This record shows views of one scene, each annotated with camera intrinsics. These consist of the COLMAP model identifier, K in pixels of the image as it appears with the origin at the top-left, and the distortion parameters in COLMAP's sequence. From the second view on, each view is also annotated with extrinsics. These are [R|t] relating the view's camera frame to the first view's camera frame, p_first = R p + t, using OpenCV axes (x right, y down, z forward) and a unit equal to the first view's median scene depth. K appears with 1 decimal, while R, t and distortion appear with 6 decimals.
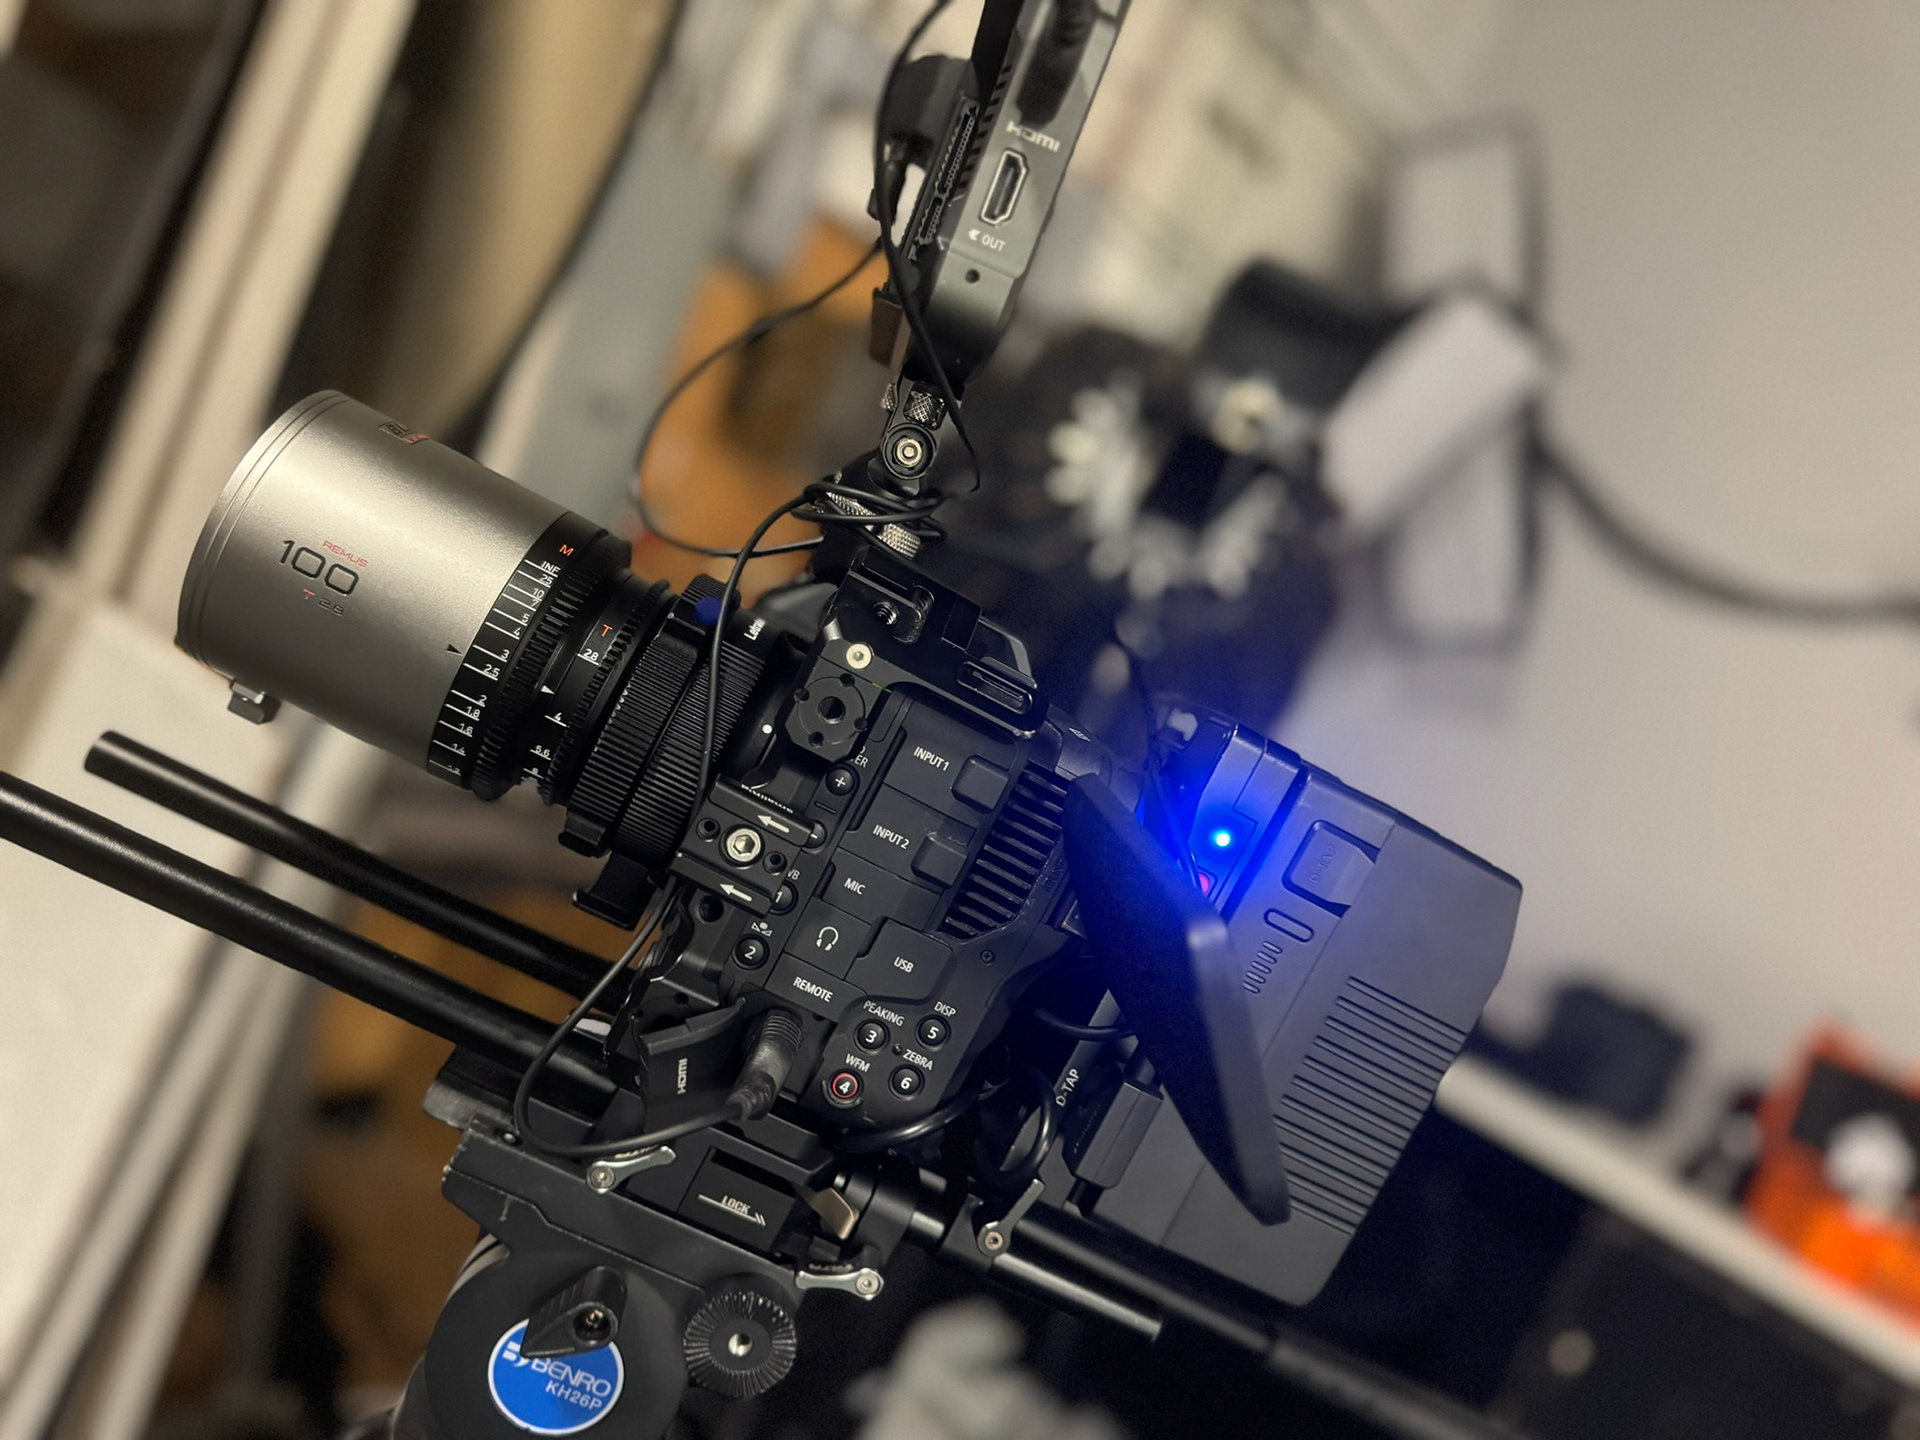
lens RADIAL K [[1324.3, 0, 959.9], [0, 1324.3, 710.2], [0, 0, 1]] dist [-0.010477, -0.025258]
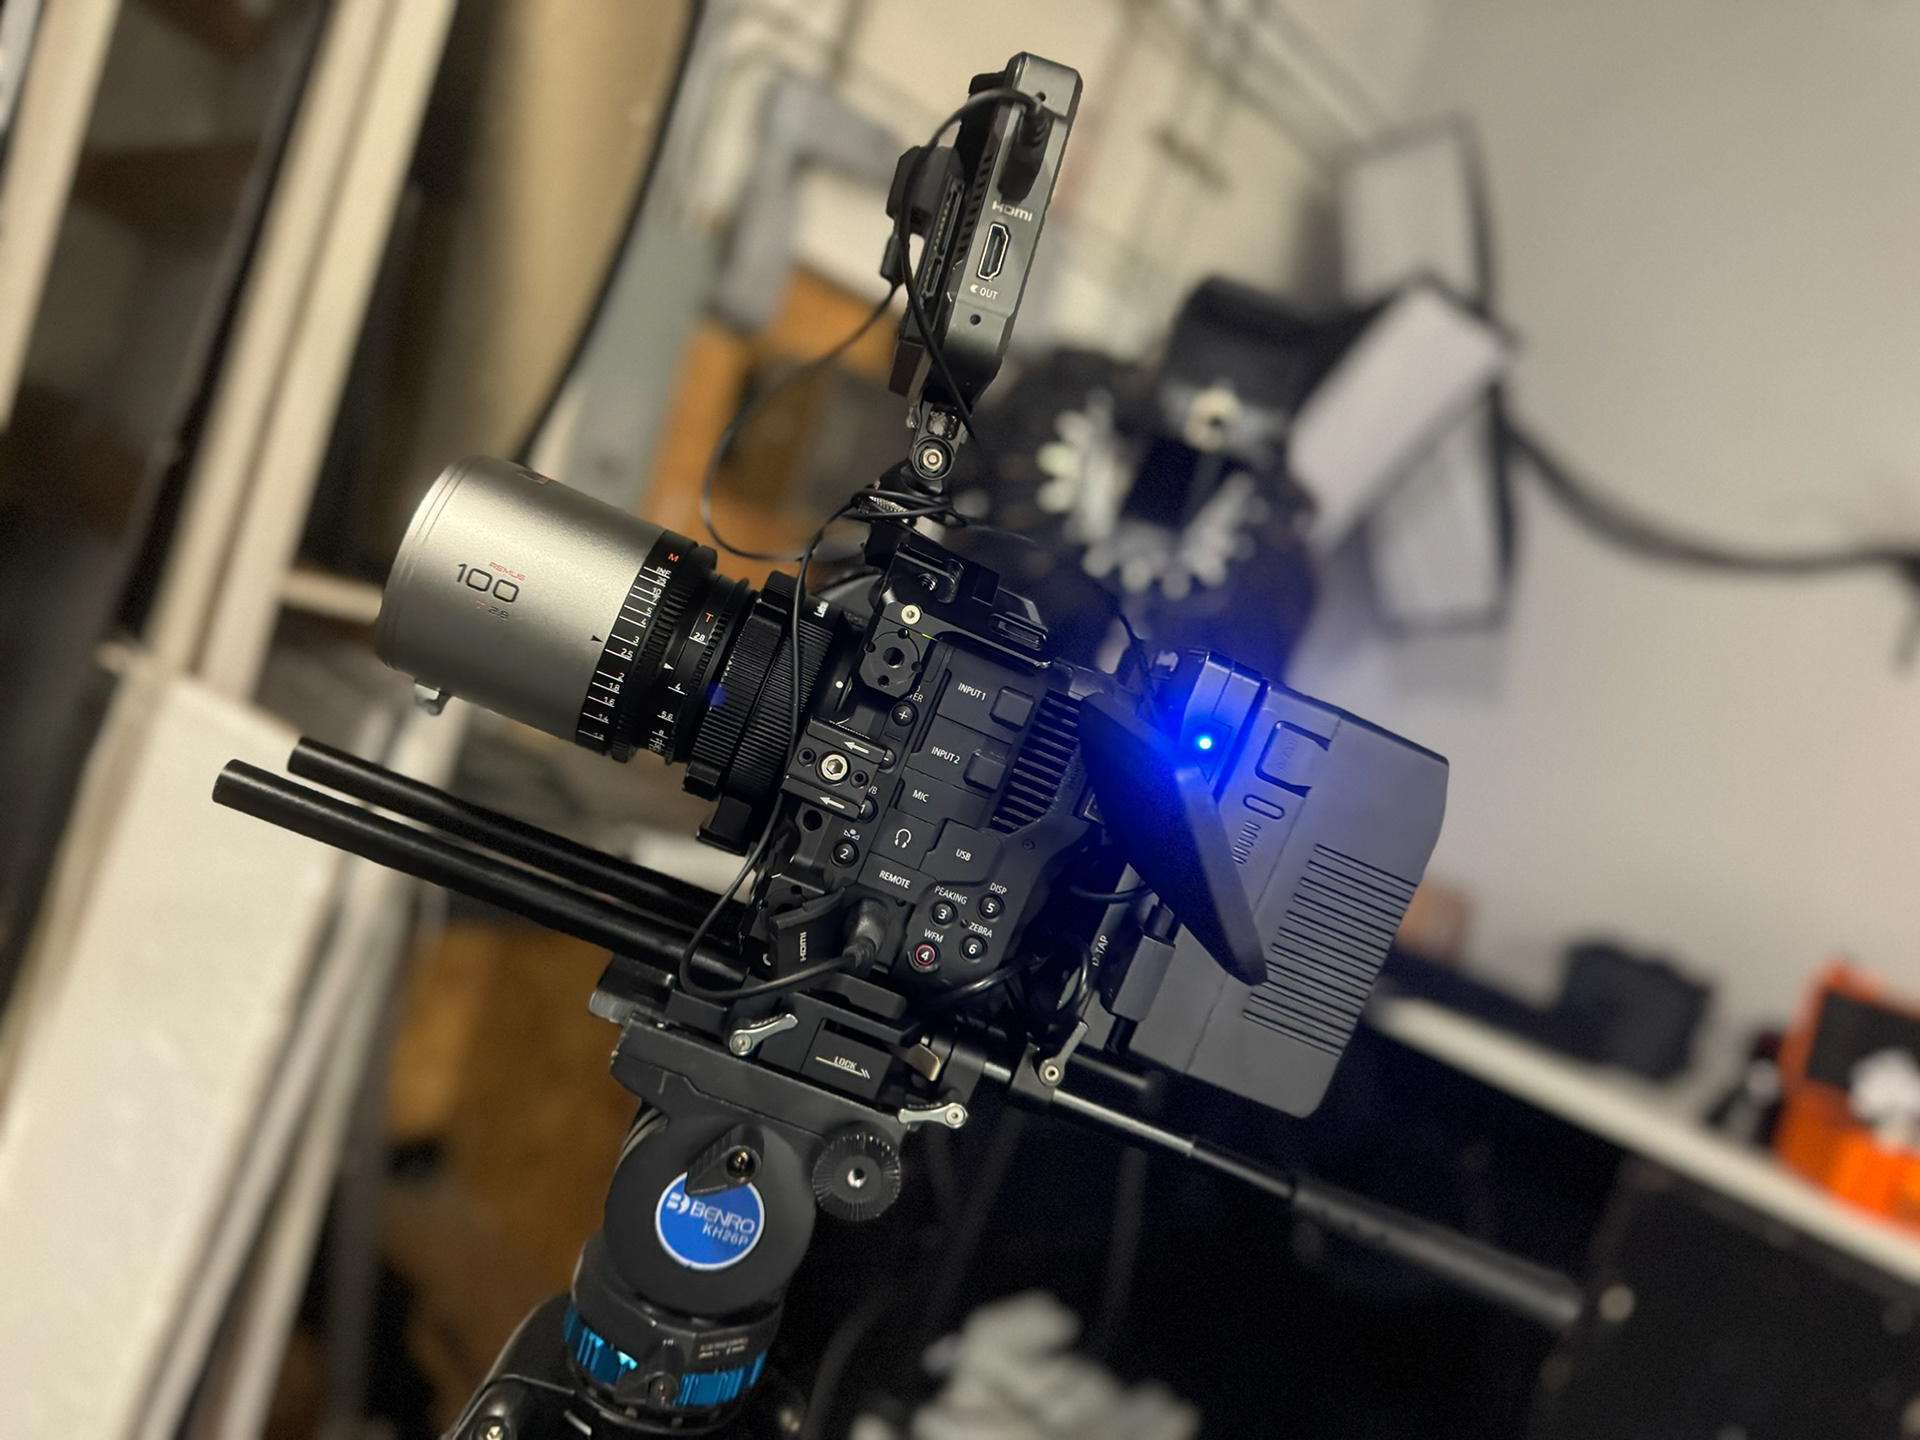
lens RADIAL K [[1324.3, 0, 957.0], [0, 1324.3, 713.1], [0, 0, 1]] dist [-0.010477, -0.025258]
pose [[0.996520, -0.083235, -0.004389, -0.029420], [0.083113, 0.996275, -0.022996, 0.078034], [0.006287, 0.022552, 0.999726, -0.262505]]
